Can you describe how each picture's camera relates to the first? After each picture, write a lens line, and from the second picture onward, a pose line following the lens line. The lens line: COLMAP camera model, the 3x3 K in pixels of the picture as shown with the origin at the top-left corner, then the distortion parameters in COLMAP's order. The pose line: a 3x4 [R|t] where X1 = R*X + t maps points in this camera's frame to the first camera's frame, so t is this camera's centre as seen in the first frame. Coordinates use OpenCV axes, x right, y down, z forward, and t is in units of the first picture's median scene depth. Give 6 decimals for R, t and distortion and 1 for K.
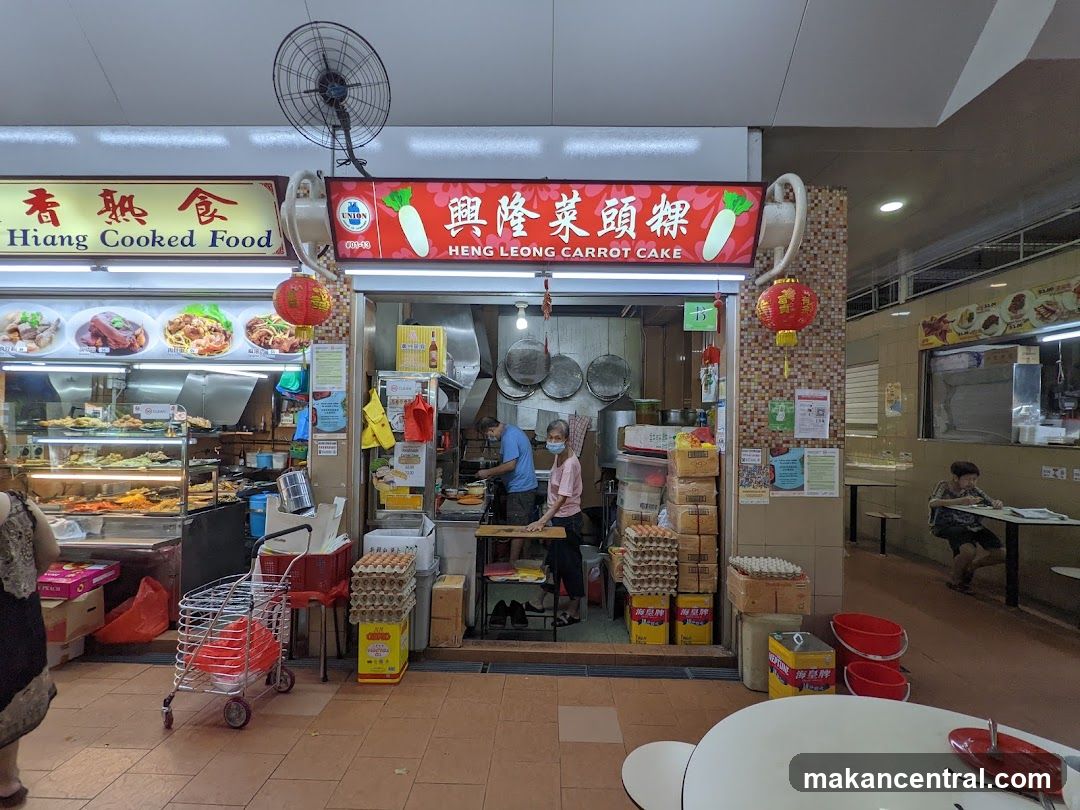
lens RADIAL K [[514.7, 0, 539.8], [0, 514.7, 416.5], [0, 0, 1]] dist [-0.007015, 0.004353]
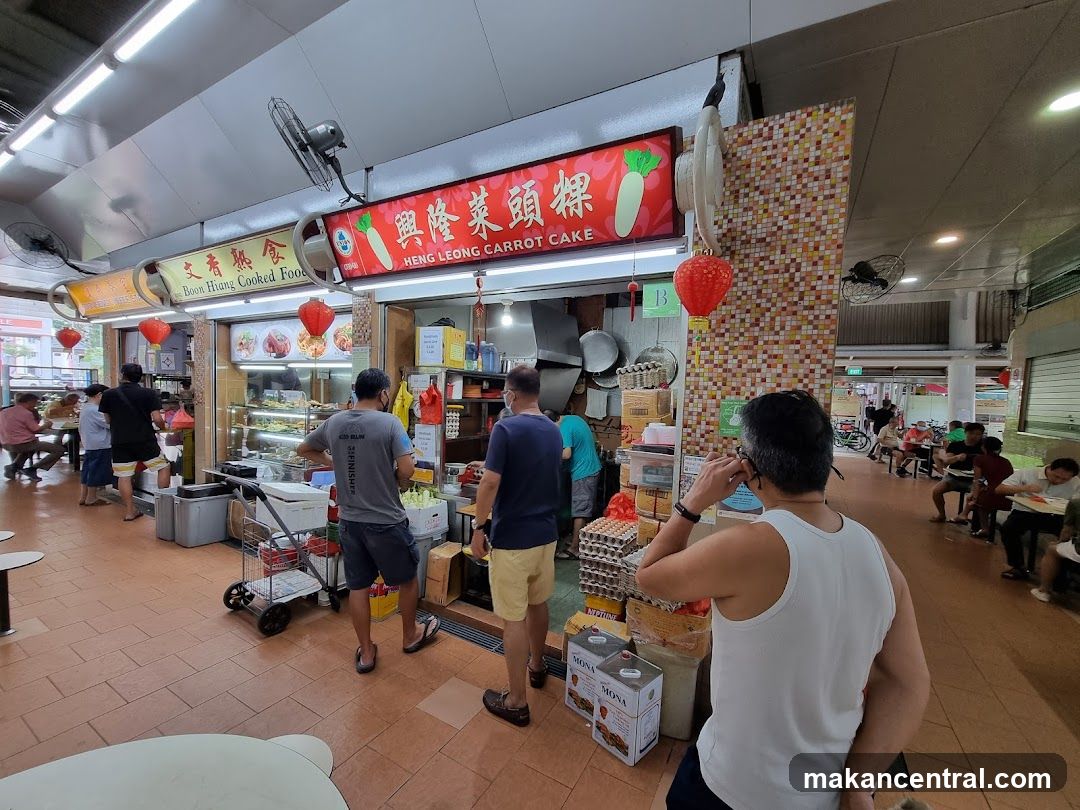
lens RADIAL K [[448.2, 0, 541.8], [0, 448.2, 421.6], [0, 0, 1]] dist [-0.007765, 0.000621]
pose [[0.877446, 0.048241, -0.477243, 0.578978], [-0.020313, 0.997774, 0.063511, -0.039088], [0.479244, -0.046033, 0.876474, 0.260985]]
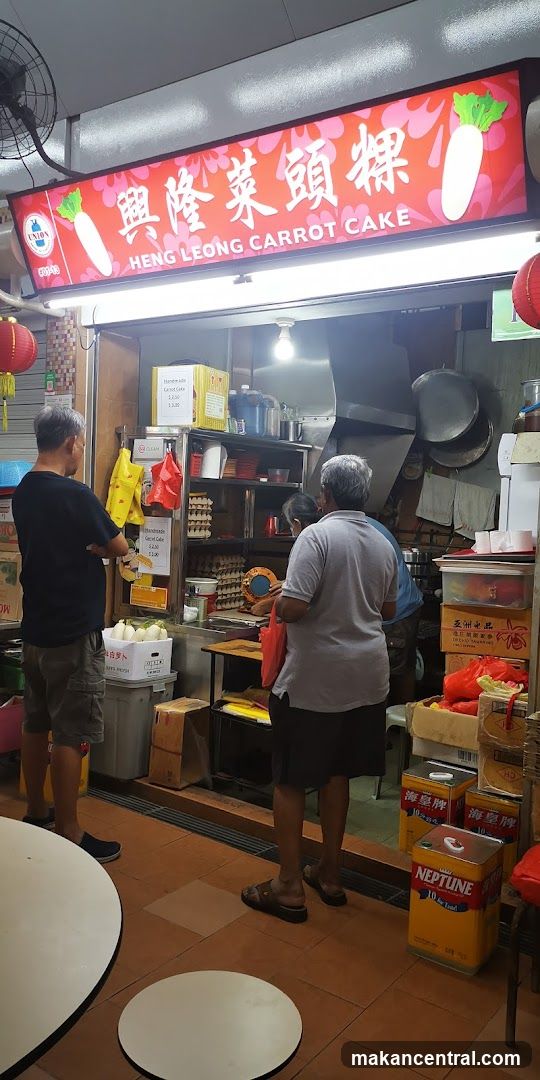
lens RADIAL K [[836.4, 0, 274.1], [0, 836.4, 548.1], [0, 0, 1]] dist [0.021707, -0.038863]
pose [[0.823234, 0.057290, -0.564804, 0.712185], [-0.025142, 0.997598, 0.064543, 0.008254], [0.567145, -0.038934, 0.822697, 0.093946]]
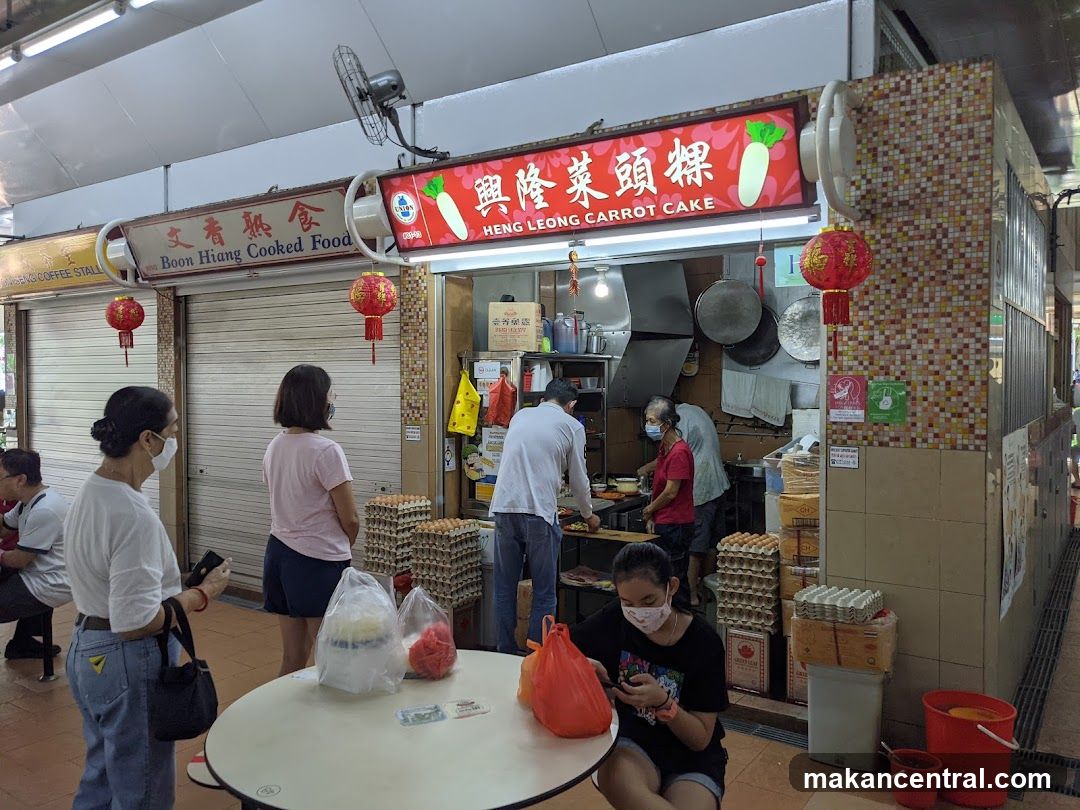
lens RADIAL K [[851.0, 0, 527.0], [0, 851.0, 402.9], [0, 0, 1]] dist [0.052607, -0.085864]
pose [[0.830452, 0.001577, -0.557087, 0.773251], [0.018939, 0.999338, 0.031060, -0.050511], [0.556768, -0.036345, 0.829873, -0.283609]]
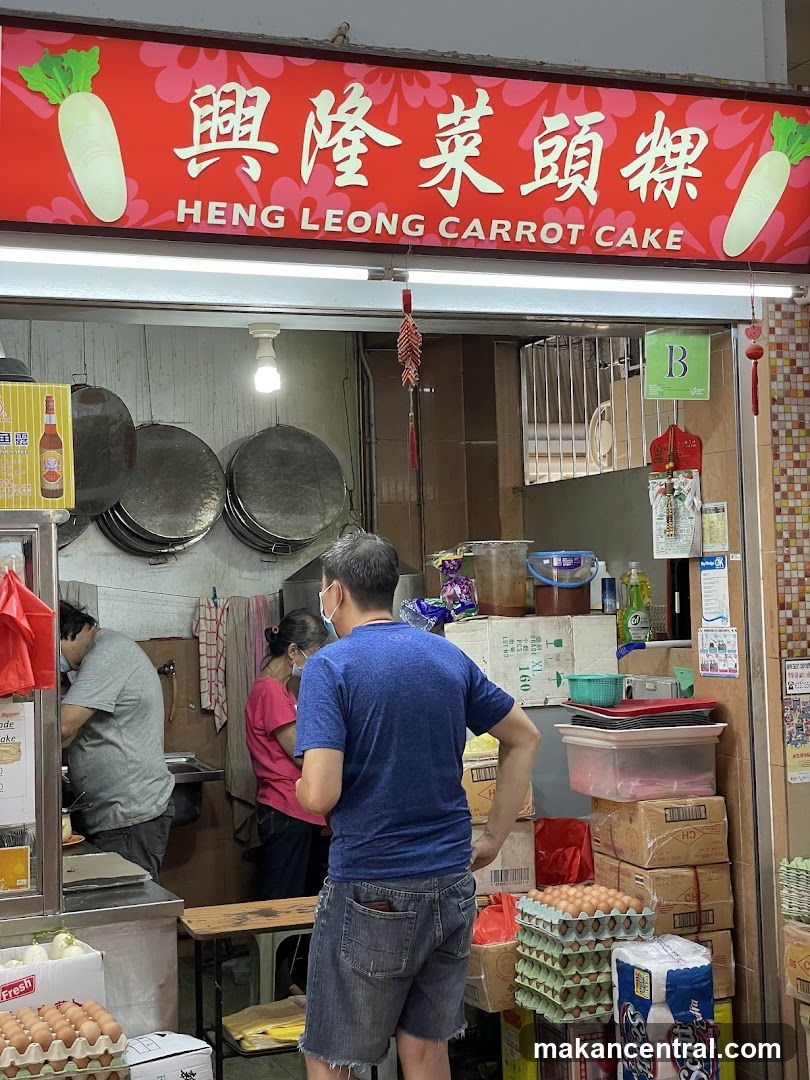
lens RADIAL K [[1616.9, 0, 419.1], [0, 1616.9, 542.0], [0, 0, 1]] dist [0.094335, 0.000000]
pose [[0.918403, -0.036880, 0.393924, -0.507621], [0.044207, 0.998977, -0.009541, -0.047719], [-0.393169, 0.026177, 0.919093, -0.215641]]
